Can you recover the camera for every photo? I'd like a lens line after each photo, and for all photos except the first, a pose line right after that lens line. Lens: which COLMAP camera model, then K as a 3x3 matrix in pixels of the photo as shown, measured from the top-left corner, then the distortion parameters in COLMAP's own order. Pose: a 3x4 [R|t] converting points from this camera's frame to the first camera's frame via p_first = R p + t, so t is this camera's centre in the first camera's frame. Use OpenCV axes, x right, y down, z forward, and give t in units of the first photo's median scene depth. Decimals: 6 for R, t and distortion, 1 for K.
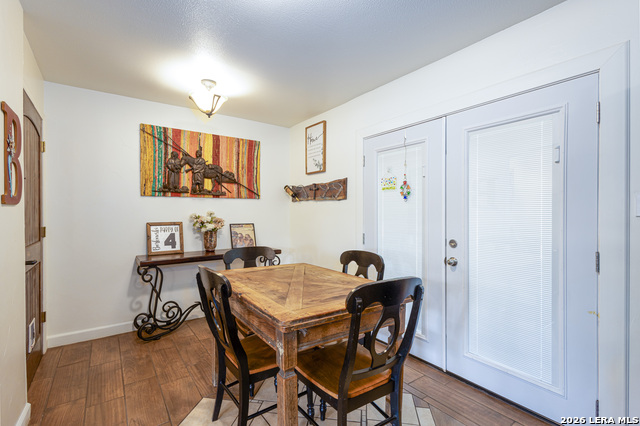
lens RADIAL K [[298.0, 0, 319.8], [0, 298.0, 213.5], [0, 0, 1]] dist [0.003258, 0.000132]
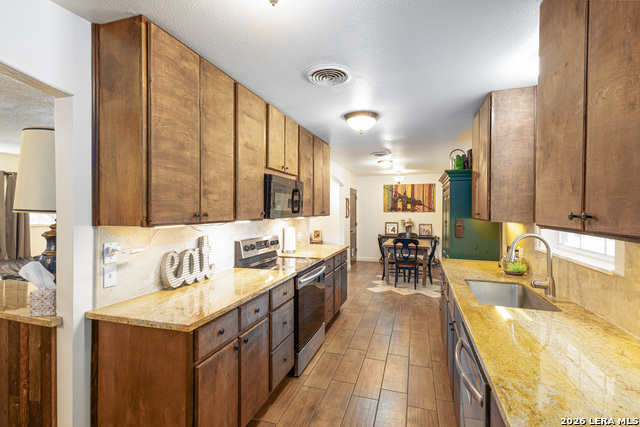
lens RADIAL K [[298.0, 0, 323.5], [0, 298.0, 212.0], [0, 0, 1]] dist [0.003258, 0.000132]
pose [[0.604459, 0.008492, -0.796591, 1.077760], [-0.004471, 0.999964, 0.007267, -0.068072], [0.796624, -0.000831, 0.604475, -0.933886]]
